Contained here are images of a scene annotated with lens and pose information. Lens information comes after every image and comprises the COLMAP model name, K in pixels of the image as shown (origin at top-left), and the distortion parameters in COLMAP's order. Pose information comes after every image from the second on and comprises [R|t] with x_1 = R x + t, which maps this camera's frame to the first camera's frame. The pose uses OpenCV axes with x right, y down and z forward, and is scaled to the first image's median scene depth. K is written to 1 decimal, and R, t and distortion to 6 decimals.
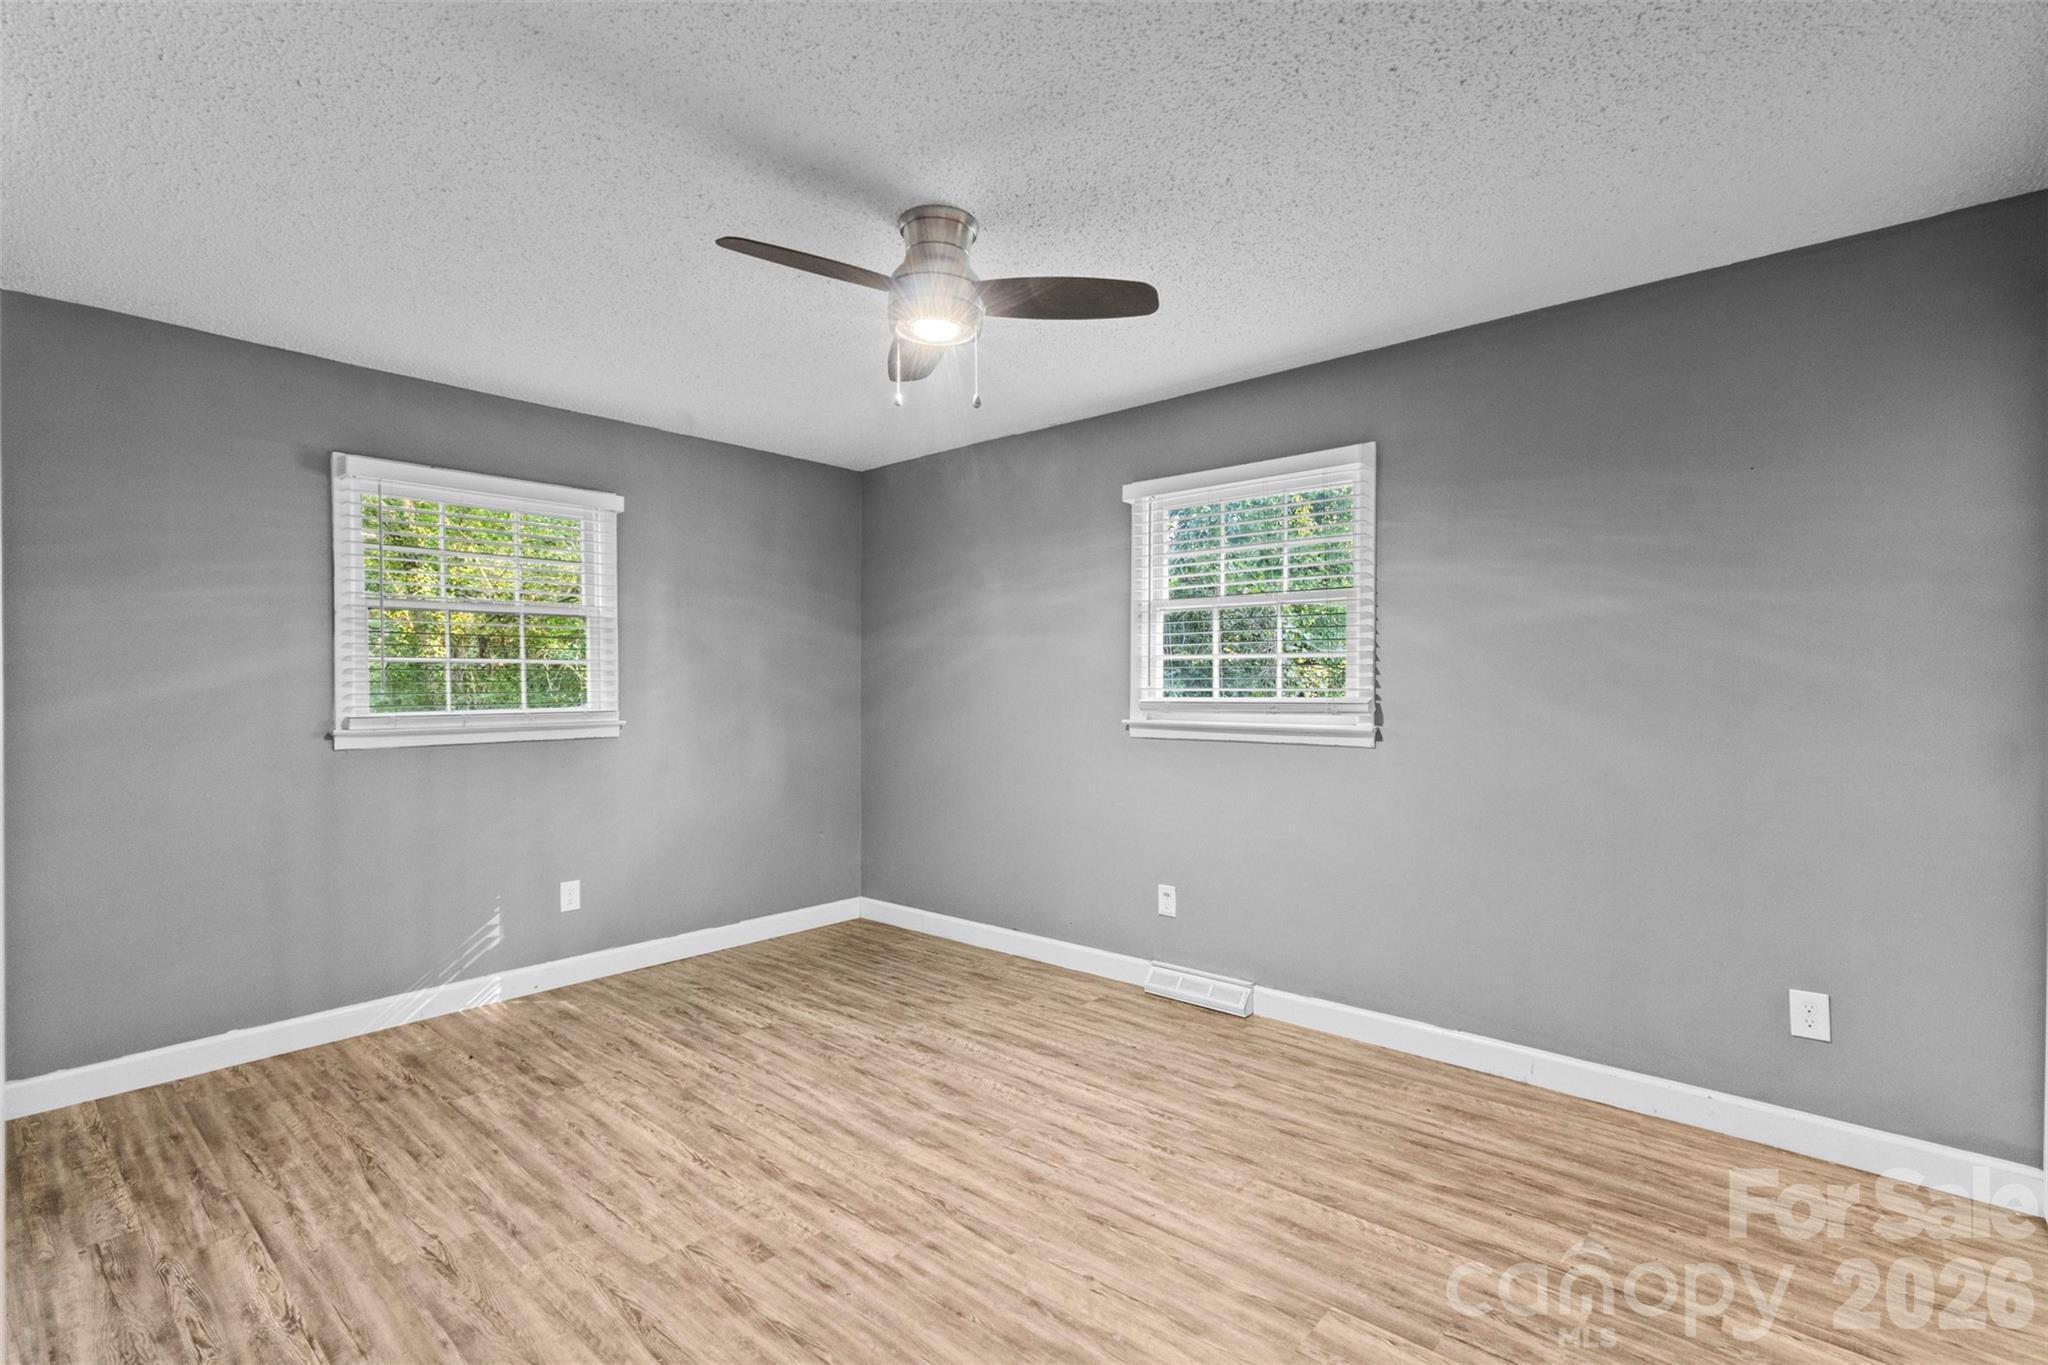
lens RADIAL K [[956.5, 0, 1035.6], [0, 956.5, 687.9], [0, 0, 1]] dist [0.012706, 0.000733]
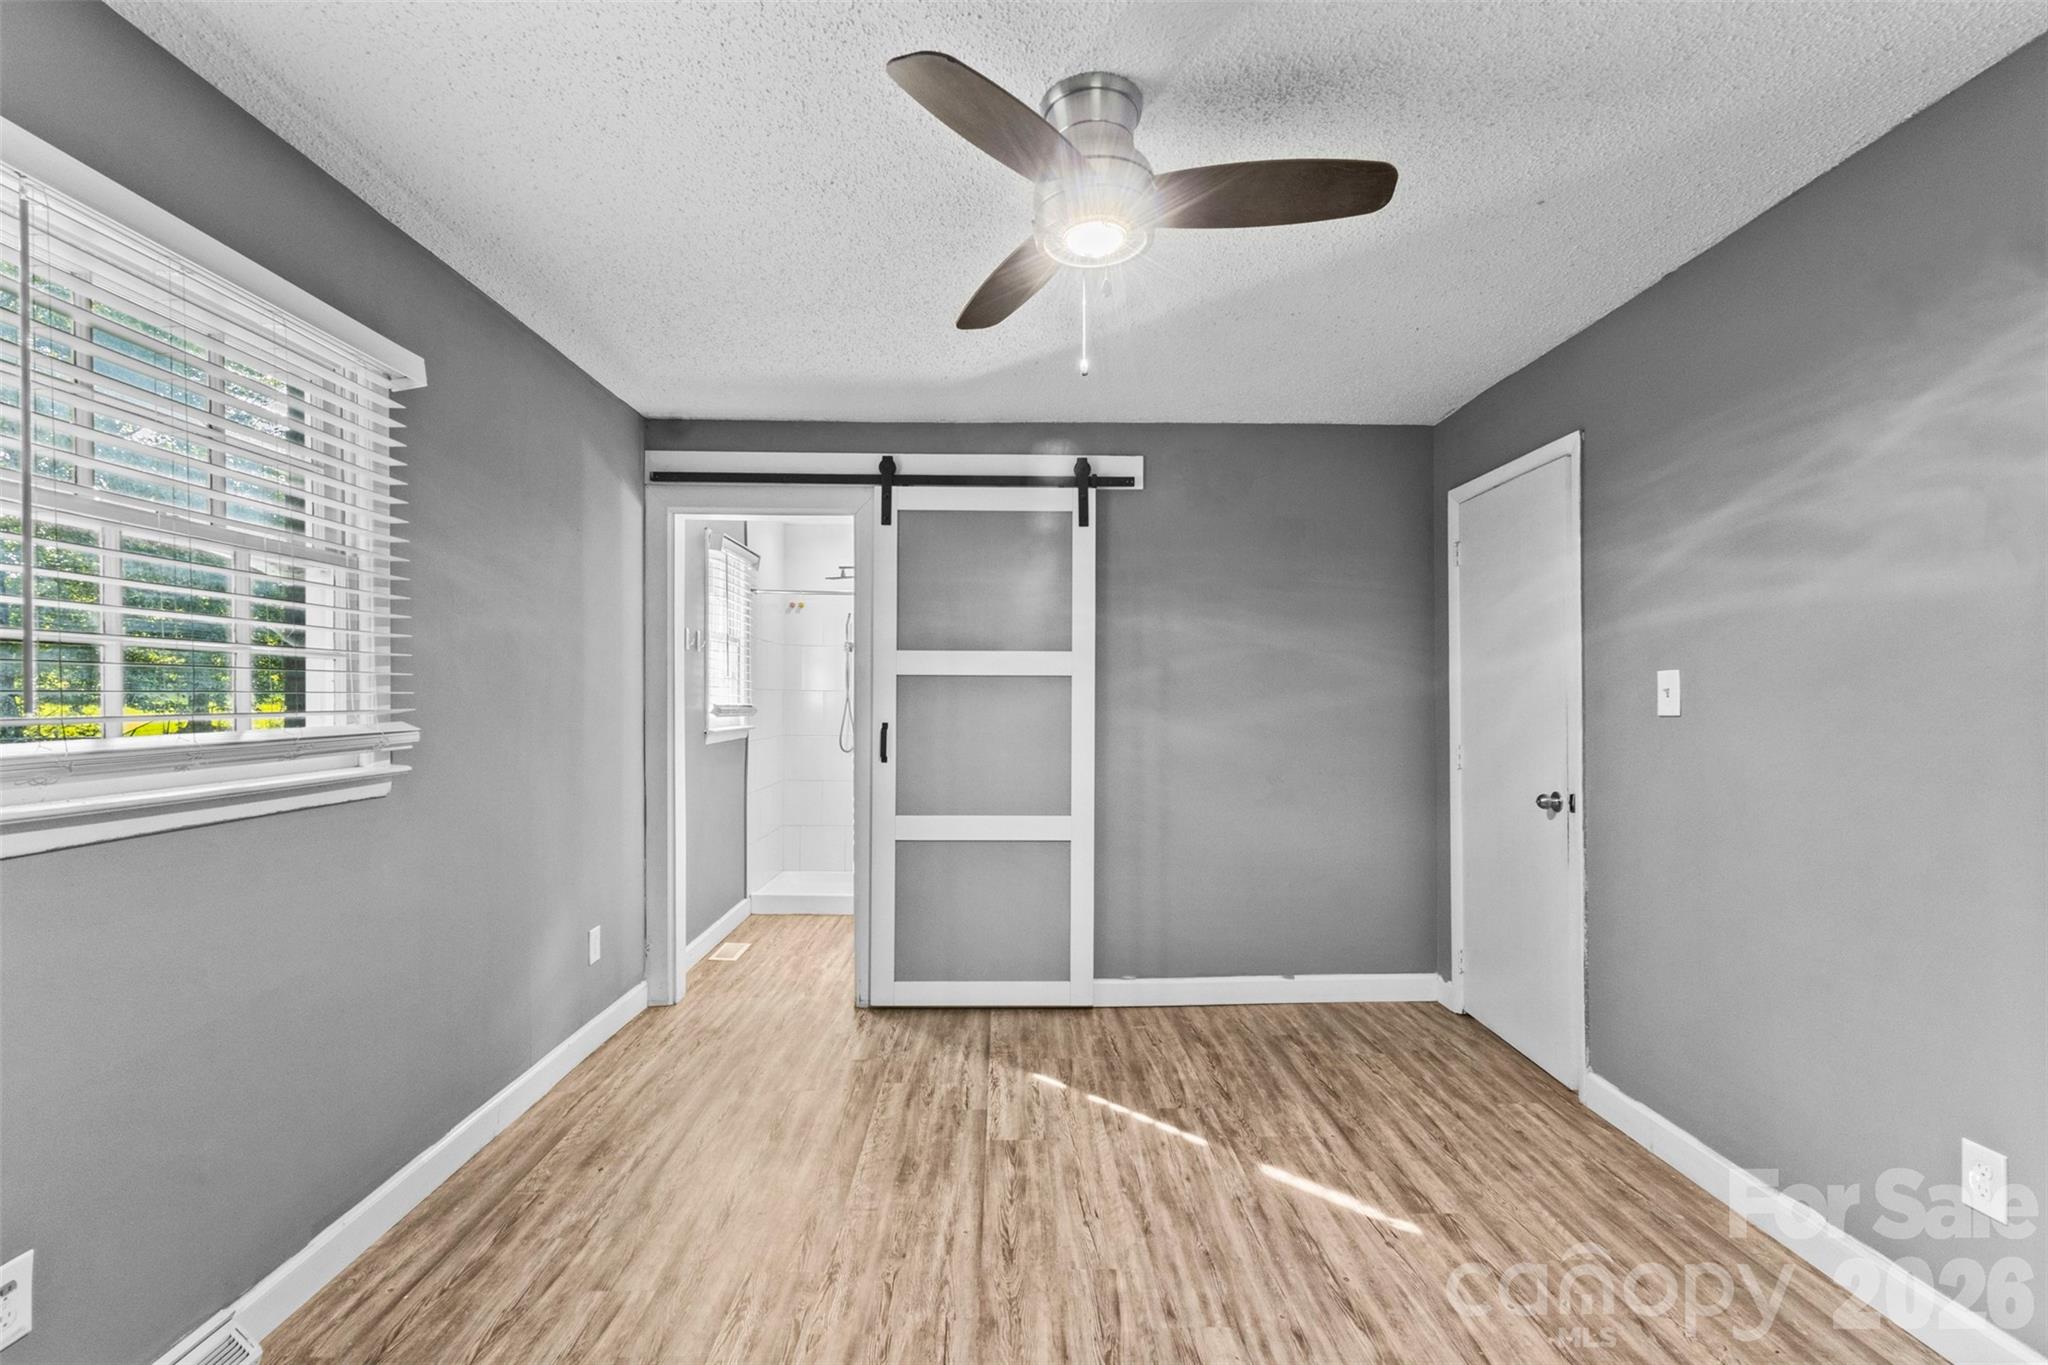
lens RADIAL K [[956.5, 0, 1013.0], [0, 956.5, 680.6], [0, 0, 1]] dist [0.012706, 0.000733]
pose [[-0.663611, 0.015220, 0.747923, -0.650619], [0.008596, 0.999882, -0.012721, -0.007683], [-0.748029, -0.002013, -0.663663, 1.597728]]
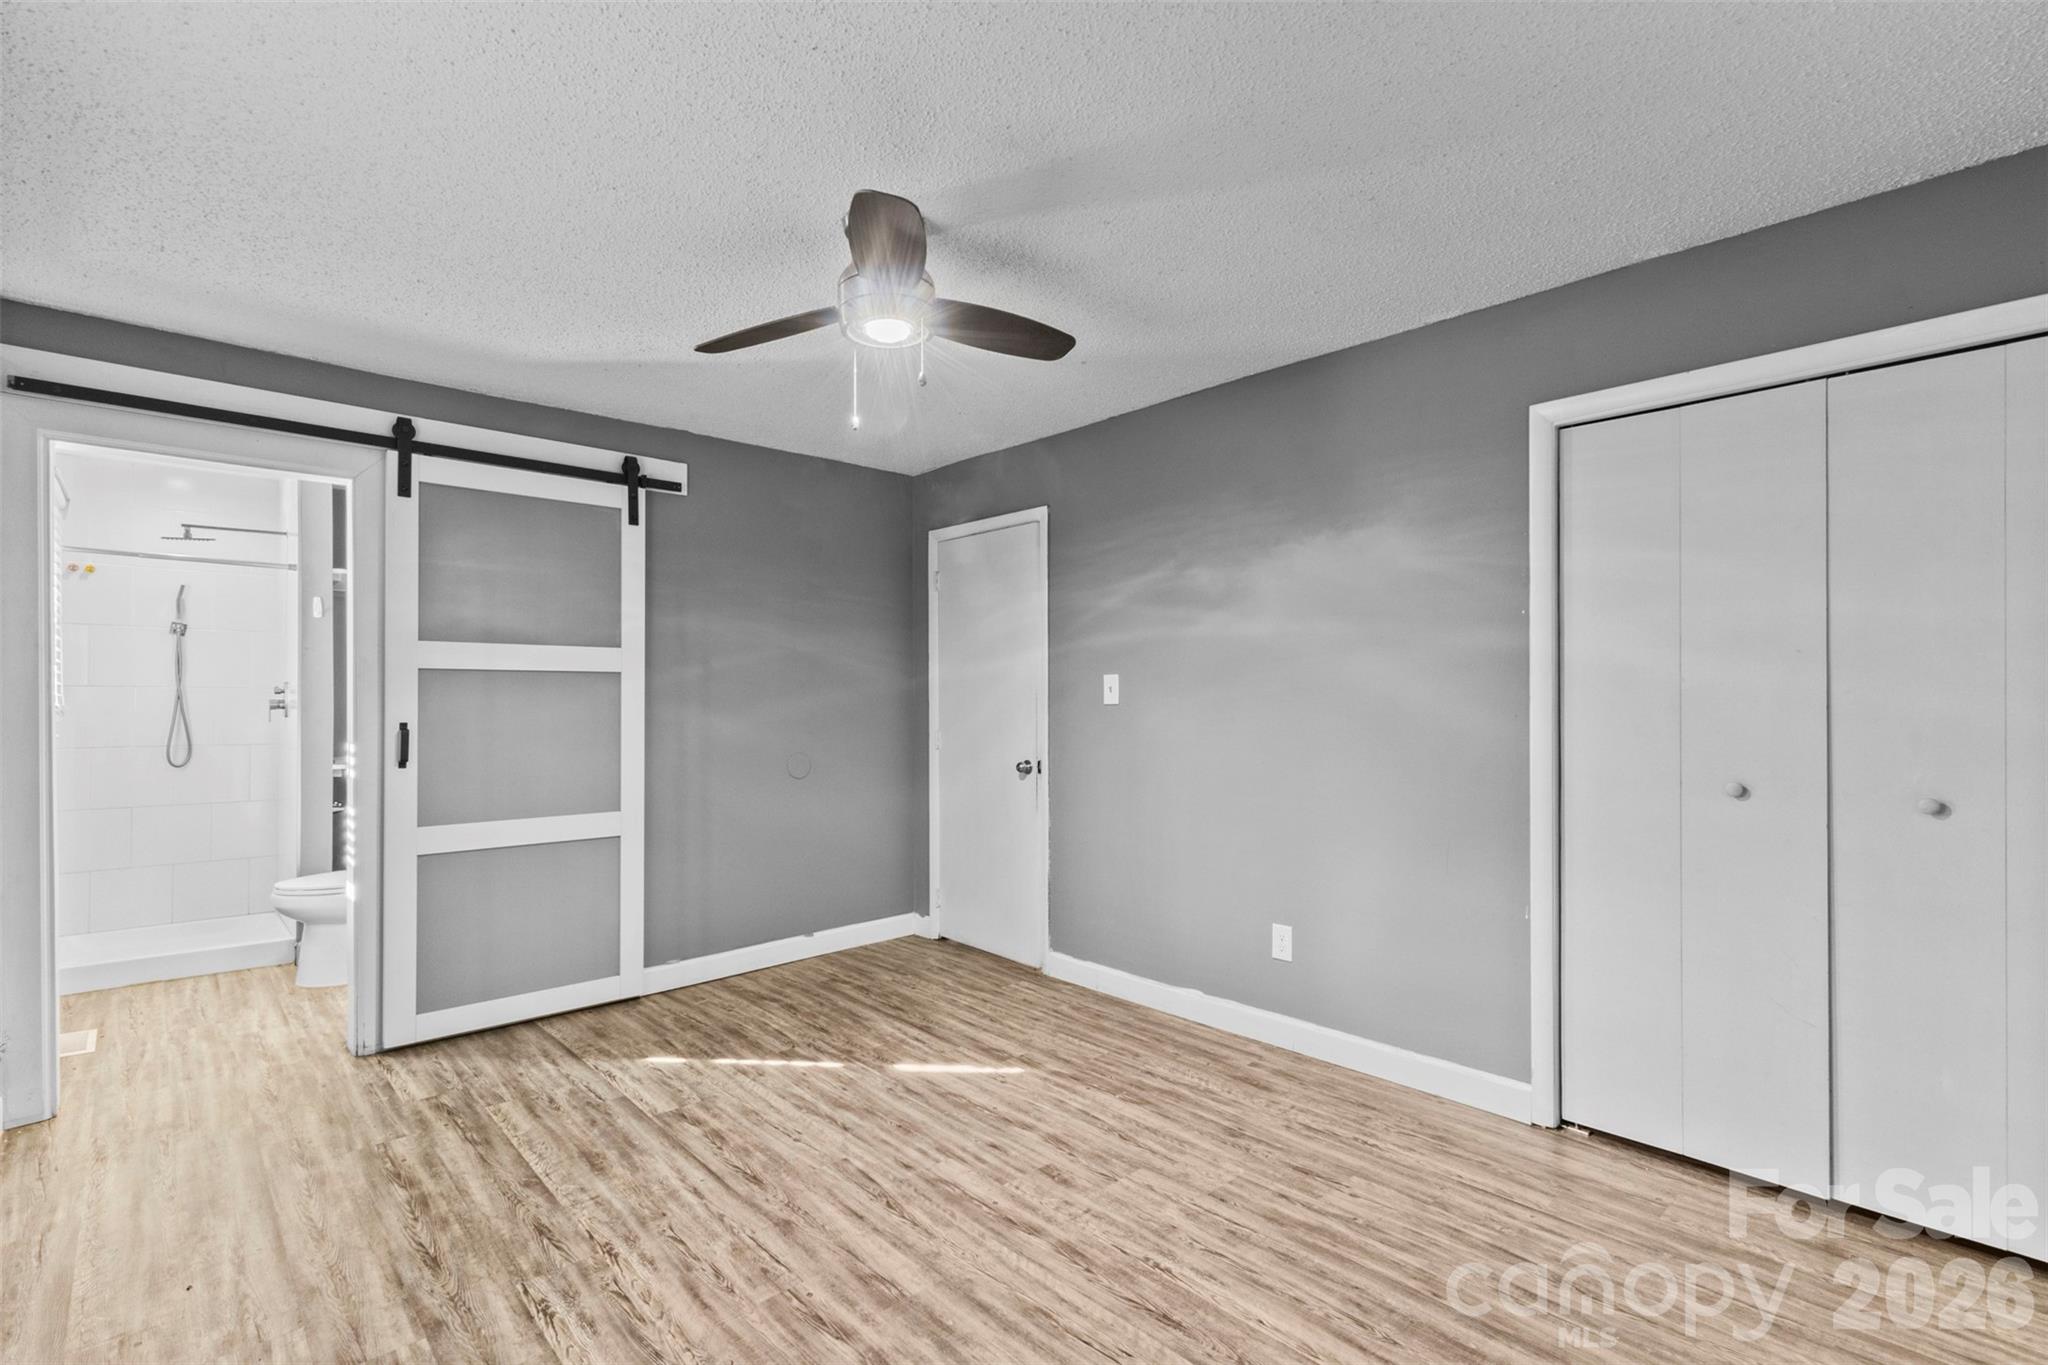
lens RADIAL K [[956.5, 0, 1020.1], [0, 956.5, 684.5], [0, 0, 1]] dist [0.012706, 0.000733]
pose [[-0.992807, 0.006149, 0.119567, -0.361870], [0.005919, 0.999980, -0.002274, -0.007028], [-0.119579, -0.001550, -0.992823, 2.004777]]
